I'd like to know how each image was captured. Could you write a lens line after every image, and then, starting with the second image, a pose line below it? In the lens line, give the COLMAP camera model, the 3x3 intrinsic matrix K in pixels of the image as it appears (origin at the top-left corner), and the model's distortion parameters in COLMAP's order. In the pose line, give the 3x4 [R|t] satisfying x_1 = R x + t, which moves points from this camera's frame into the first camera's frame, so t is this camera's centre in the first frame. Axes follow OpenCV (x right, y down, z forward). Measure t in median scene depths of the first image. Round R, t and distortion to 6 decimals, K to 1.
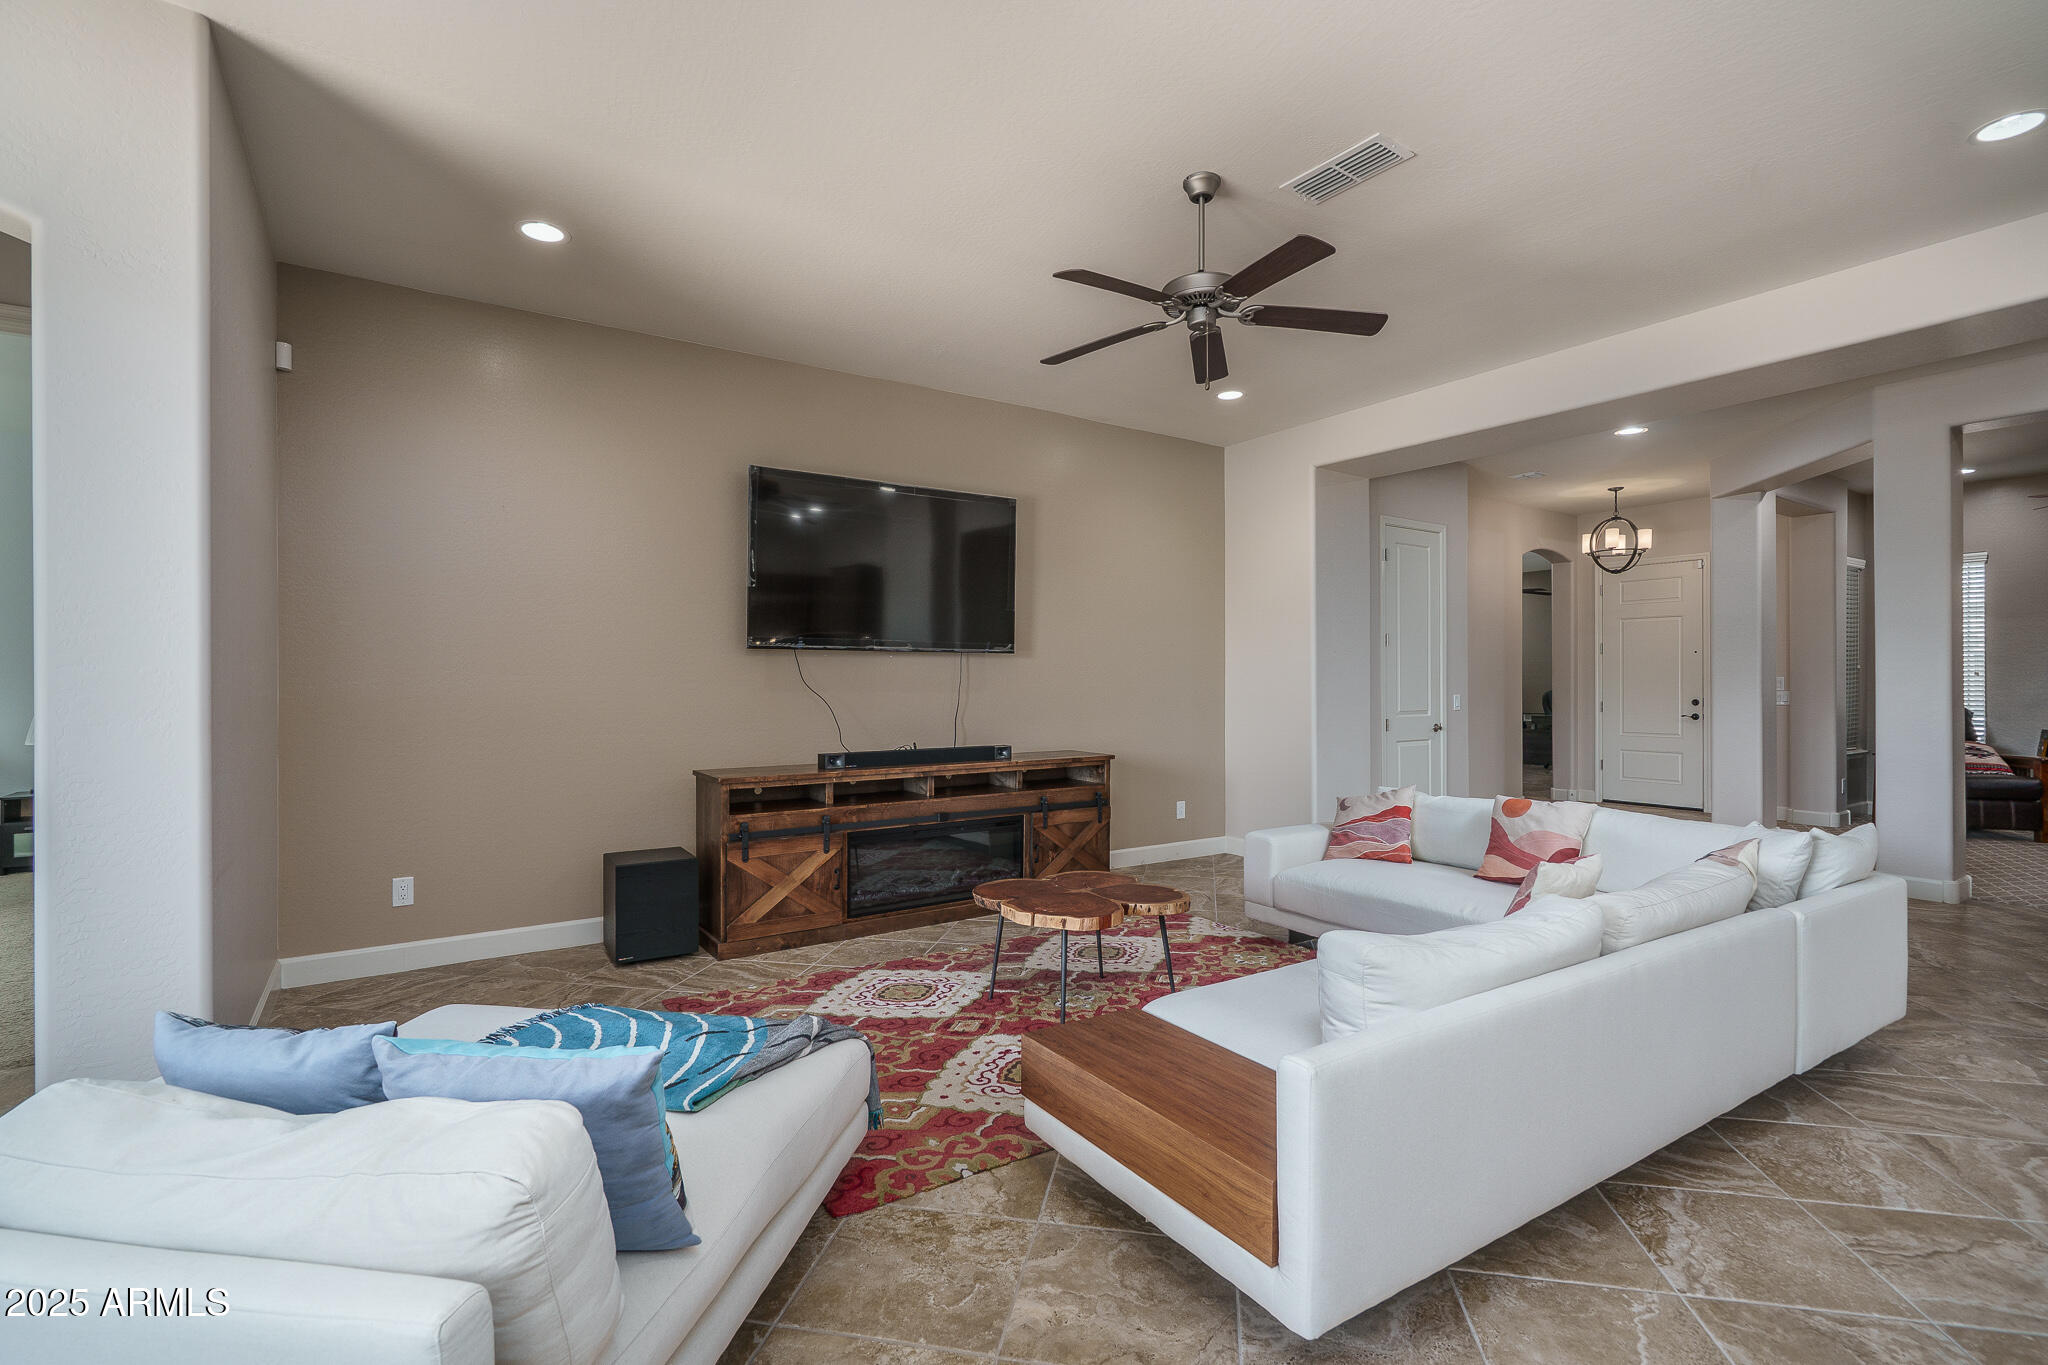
lens RADIAL K [[934.7, 0, 1029.5], [0, 934.7, 678.4], [0, 0, 1]] dist [-0.001882, -0.000221]
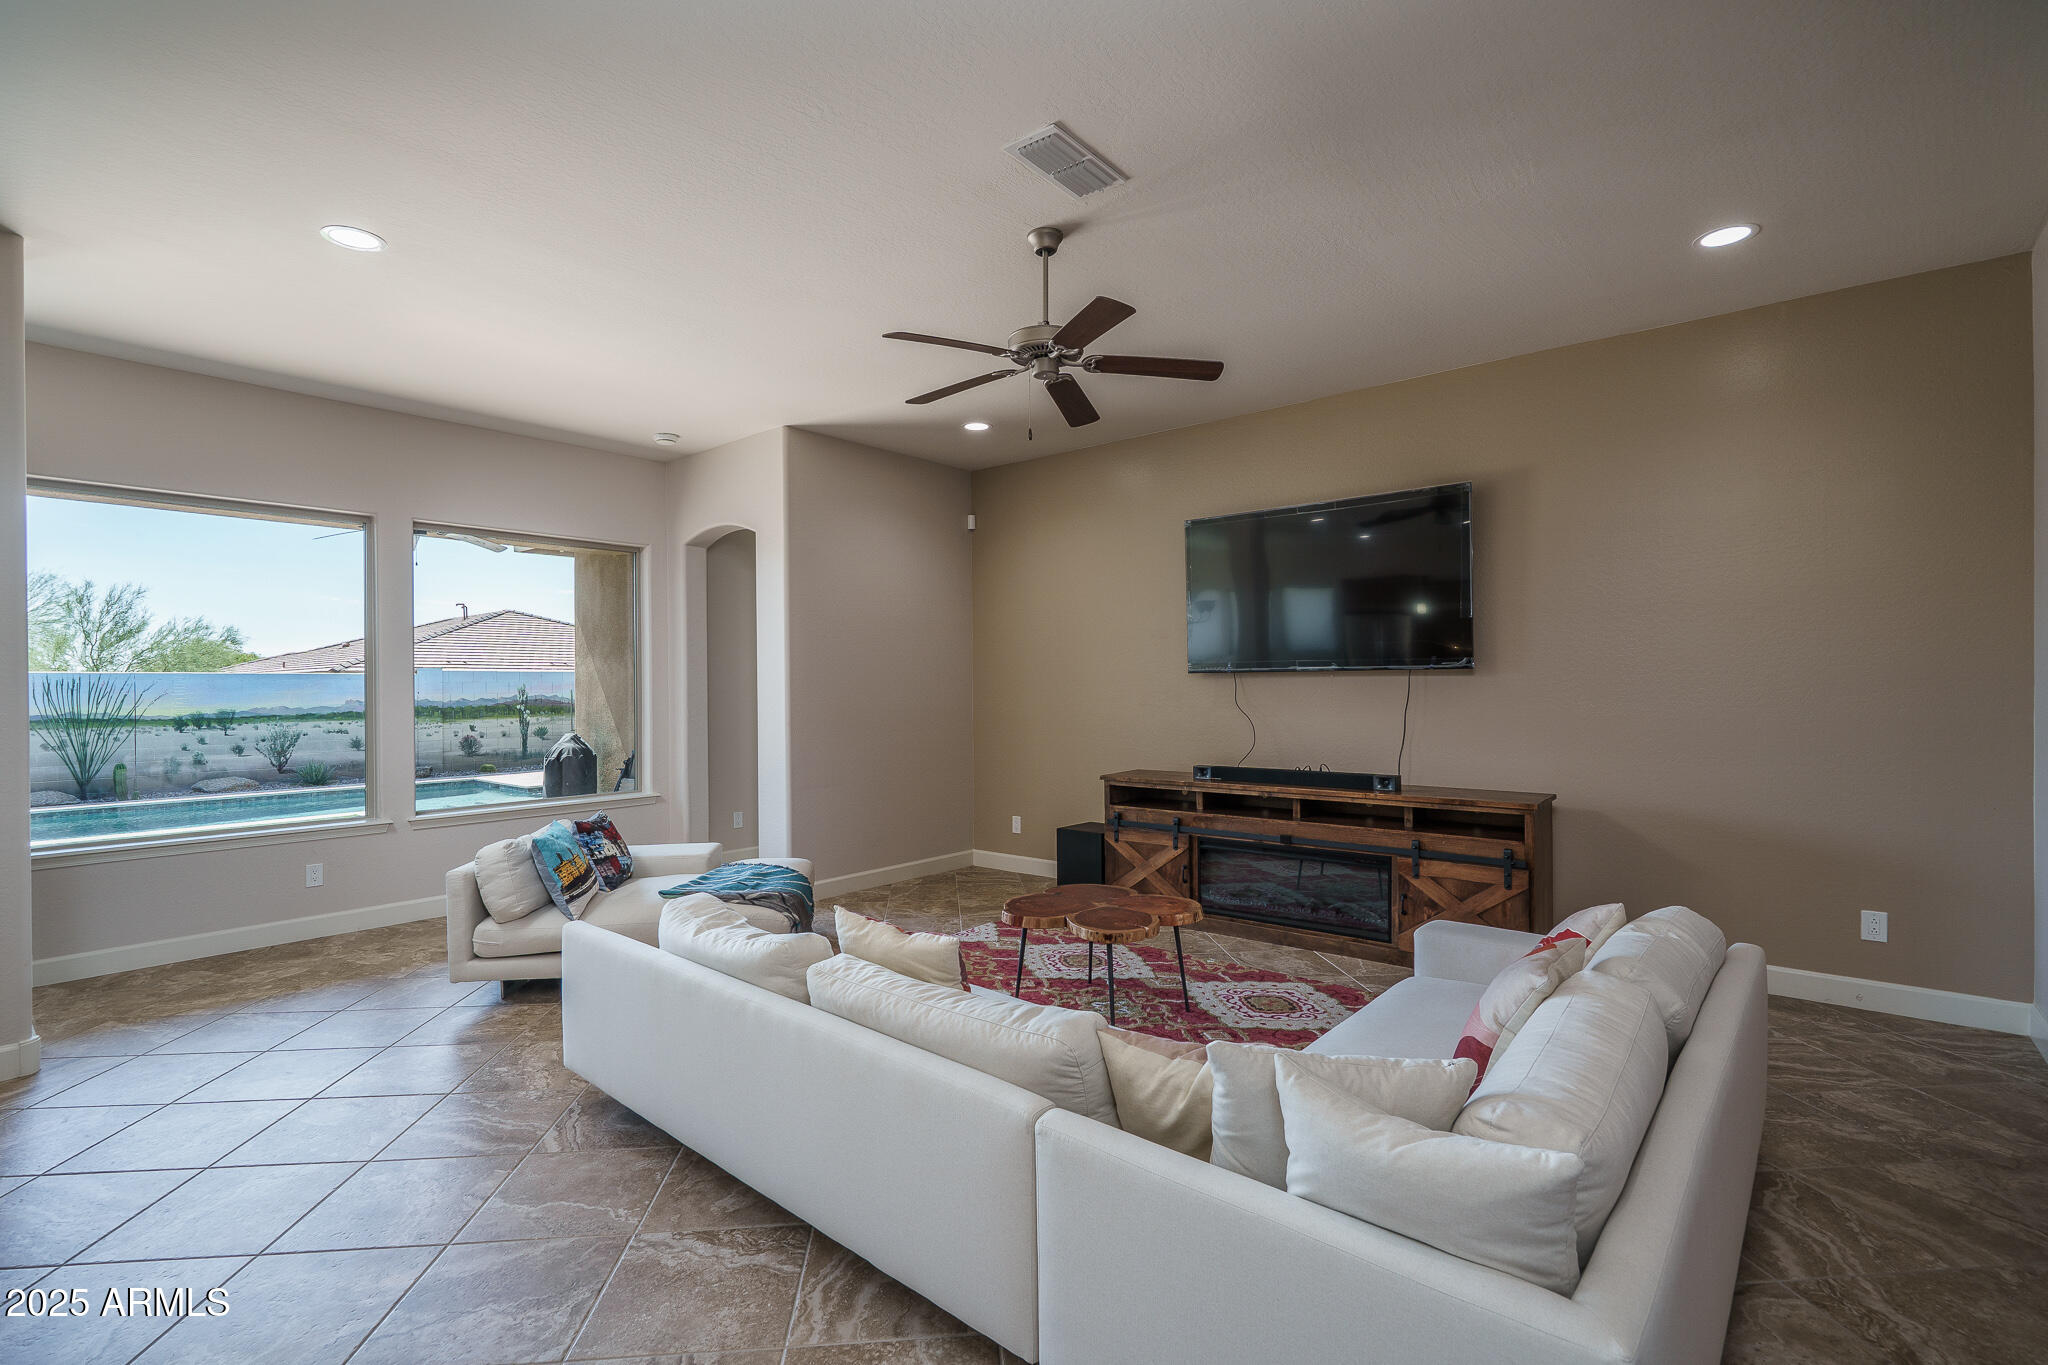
lens RADIAL K [[934.7, 0, 1011.5], [0, 934.7, 684.9], [0, 0, 1]] dist [-0.001882, -0.000221]
pose [[0.273367, -0.003530, -0.961903, 0.830290], [0.009163, 0.999957, -0.001065, -0.018474], [0.961866, -0.008523, 0.273387, 0.476545]]
